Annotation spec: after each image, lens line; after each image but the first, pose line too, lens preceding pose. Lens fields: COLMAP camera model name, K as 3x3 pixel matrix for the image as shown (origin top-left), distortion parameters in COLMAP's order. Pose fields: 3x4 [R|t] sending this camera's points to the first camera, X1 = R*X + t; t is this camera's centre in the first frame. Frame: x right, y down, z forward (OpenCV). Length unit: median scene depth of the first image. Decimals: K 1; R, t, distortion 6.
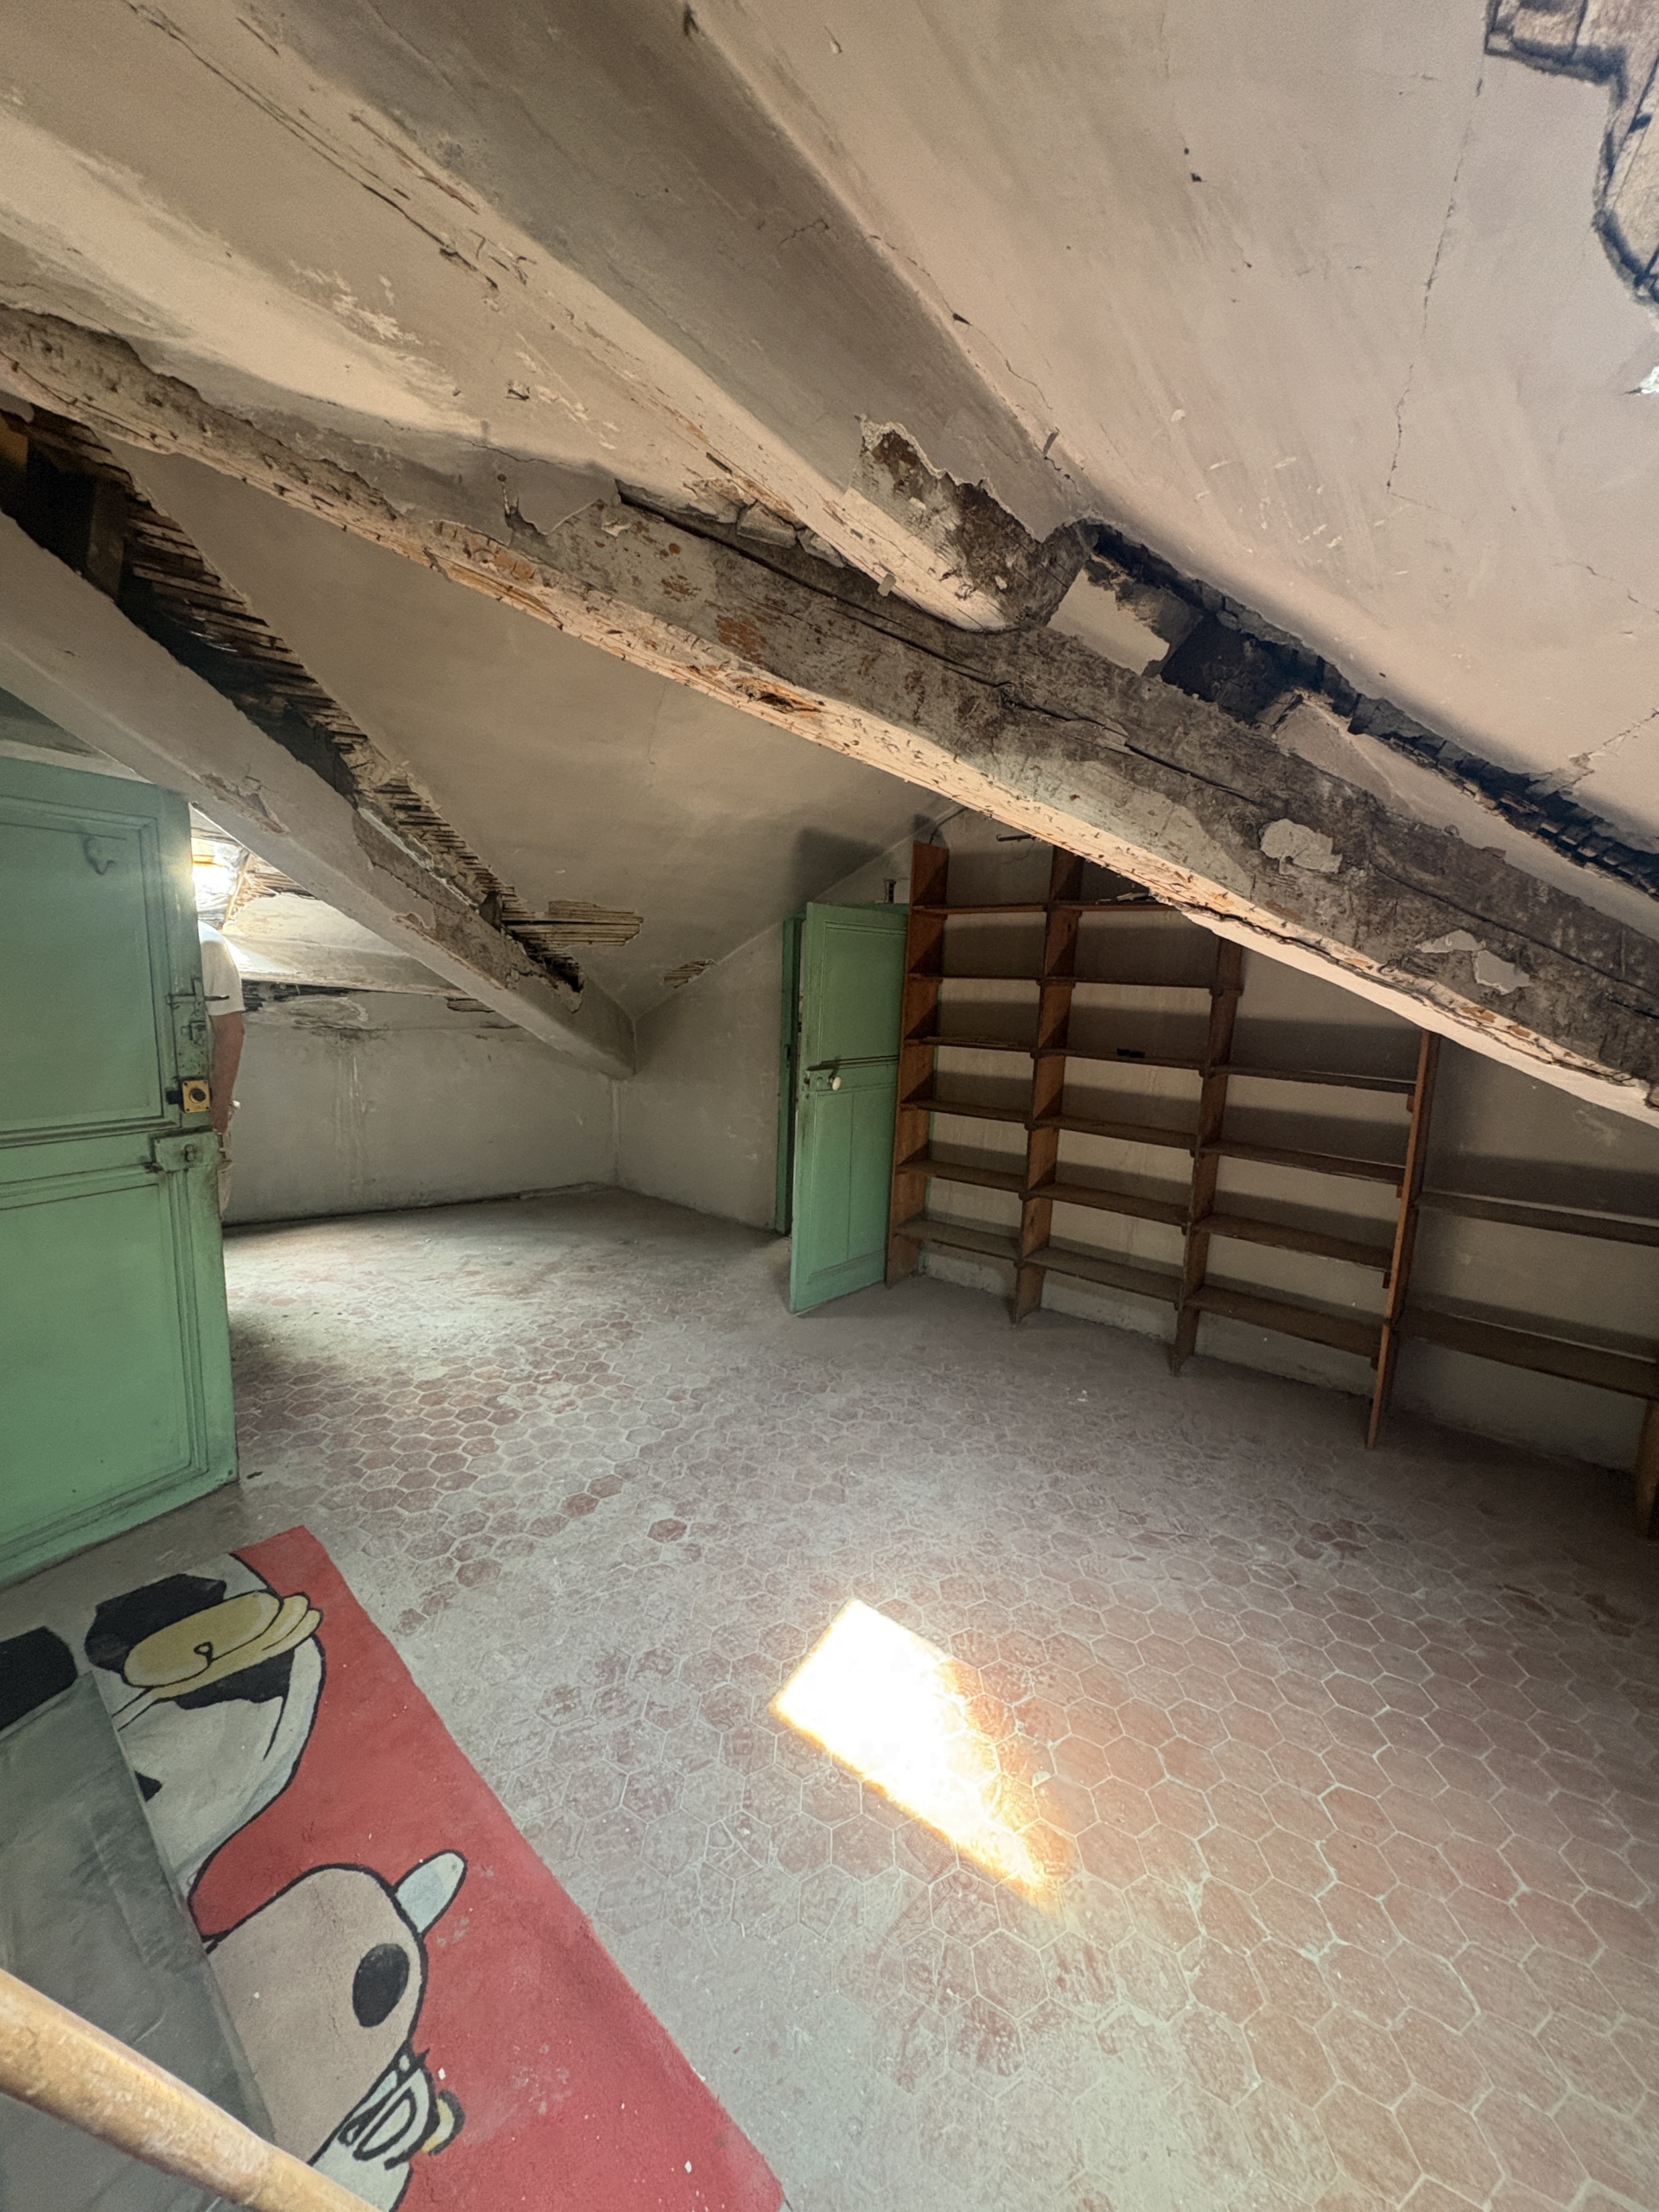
lens RADIAL K [[874.0, 0, 830.0], [0, 874.0, 1102.5], [0, 0, 1]] dist [-0.000770, -0.000096]
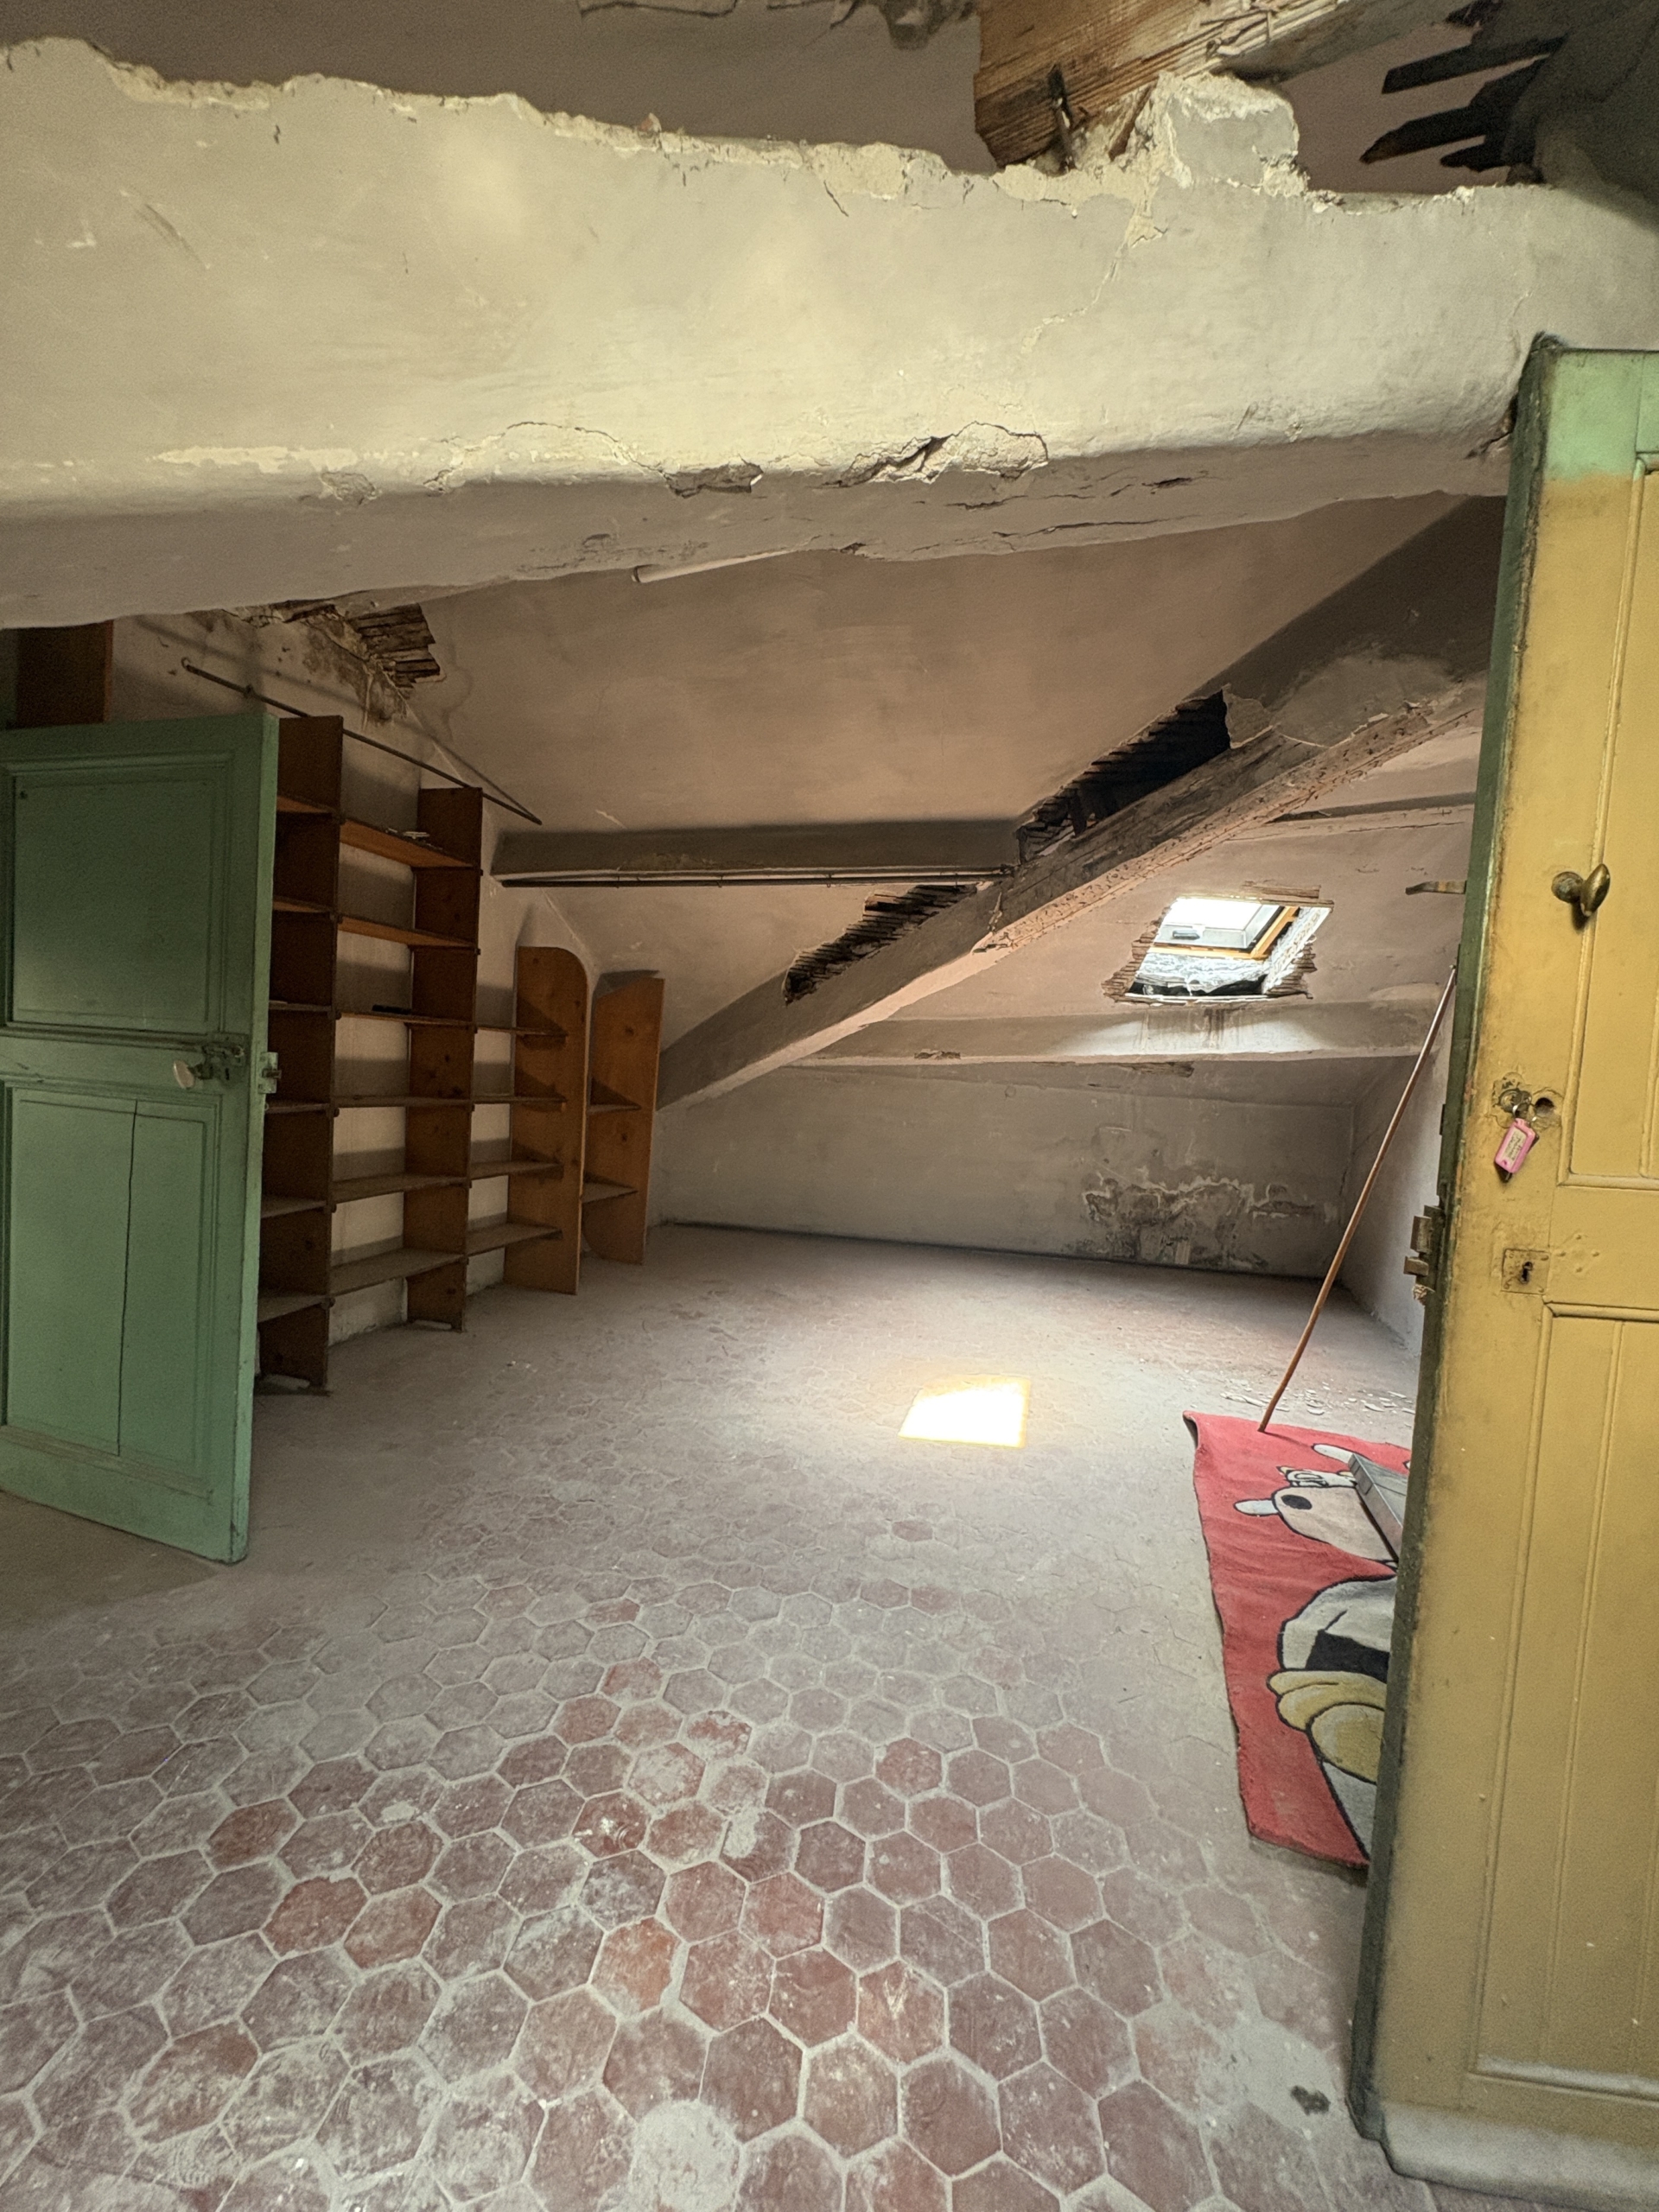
lens RADIAL K [[874.0, 0, 826.8], [0, 874.0, 1106.2], [0, 0, 1]] dist [-0.000770, -0.000096]
pose [[-0.399878, -0.107574, 0.910234, -0.747174], [0.059958, 0.987892, 0.143092, -0.070630], [-0.914605, 0.111795, -0.388587, 1.104469]]
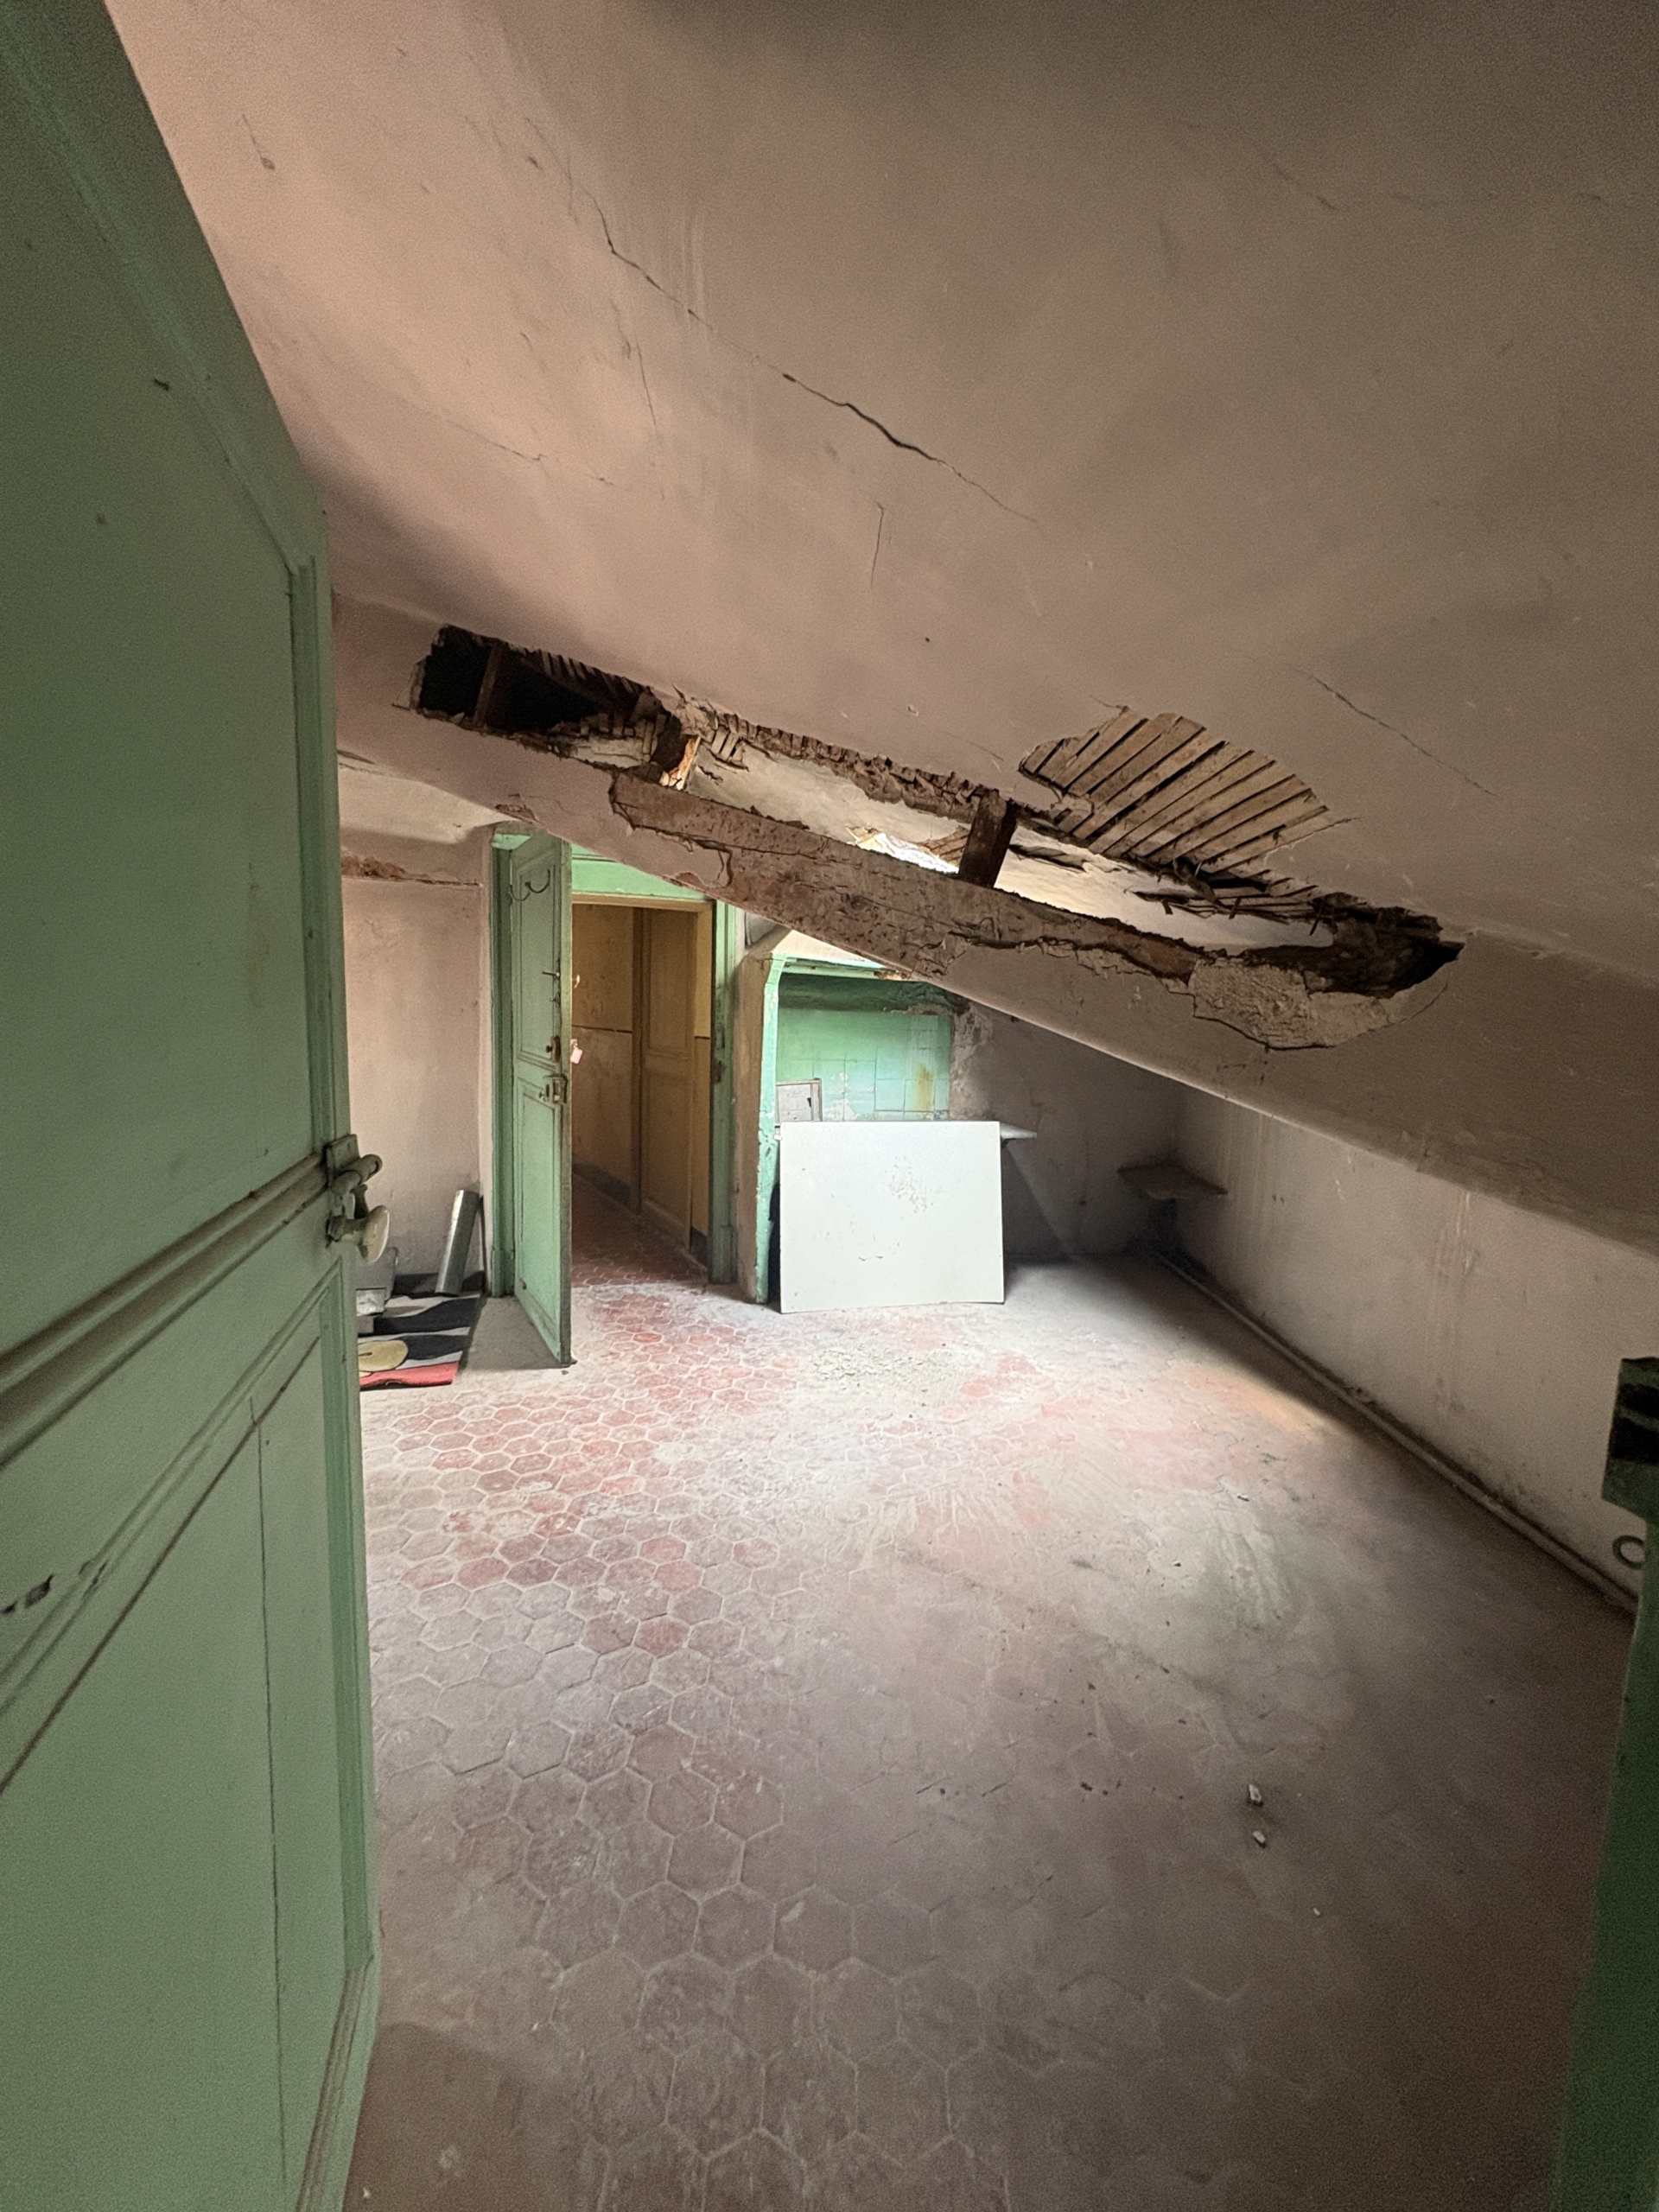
lens RADIAL K [[874.0, 0, 821.0], [0, 874.0, 1109.3], [0, 0, 1]] dist [-0.000770, -0.000096]
pose [[-0.520495, 0.037723, -0.853031, 0.144091], [-0.179371, 0.971901, 0.152426, -0.146488], [0.834812, 0.232346, -0.499104, 1.537684]]
